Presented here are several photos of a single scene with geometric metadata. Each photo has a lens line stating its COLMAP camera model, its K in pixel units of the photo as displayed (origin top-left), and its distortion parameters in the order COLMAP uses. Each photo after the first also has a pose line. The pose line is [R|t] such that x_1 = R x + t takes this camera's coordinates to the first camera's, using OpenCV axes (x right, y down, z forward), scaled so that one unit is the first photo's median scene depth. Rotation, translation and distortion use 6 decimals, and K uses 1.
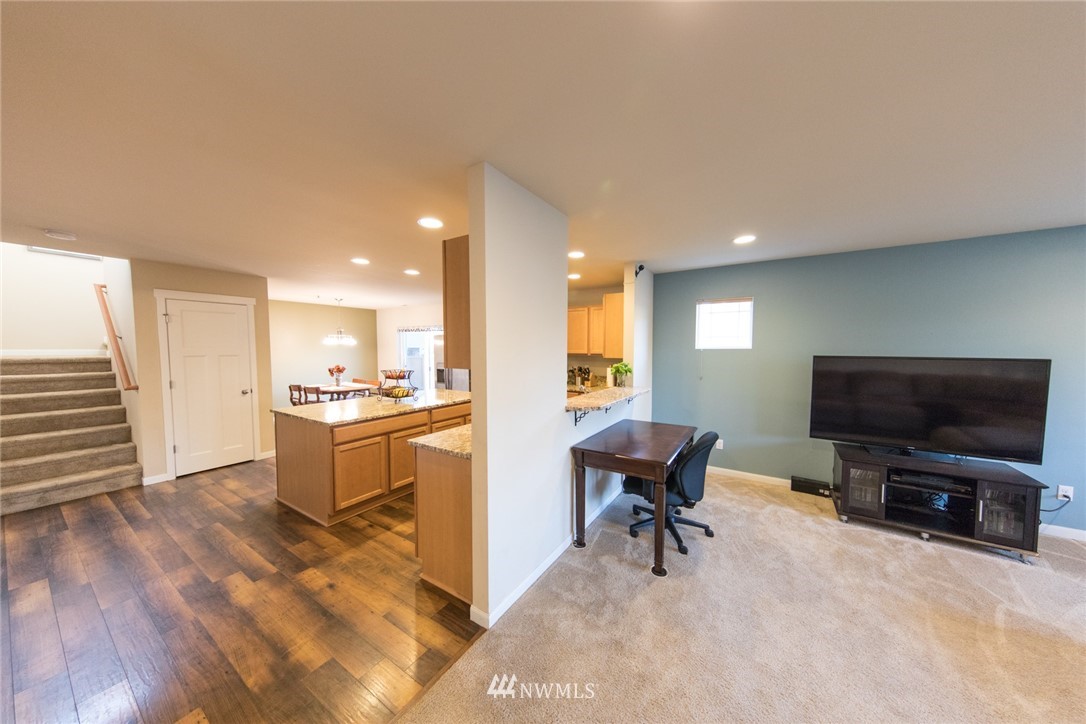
lens RADIAL K [[336.8, 0, 545.8], [0, 336.8, 365.4], [0, 0, 1]] dist [0.000462, -0.000038]
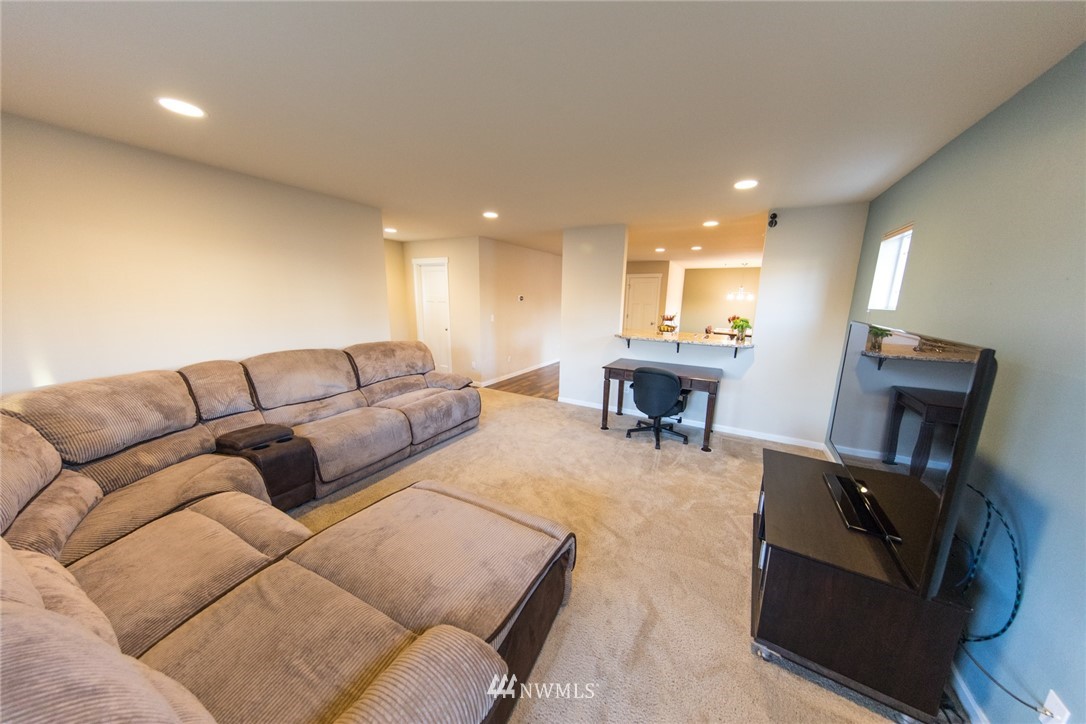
lens RADIAL K [[336.8, 0, 545.8], [0, 336.8, 365.4], [0, 0, 1]] dist [0.000462, -0.000038]
pose [[0.049268, 0.194806, -0.979604, 1.506248], [-0.063507, 0.979421, 0.191576, -0.034056], [0.996765, 0.052773, 0.060625, 0.405807]]
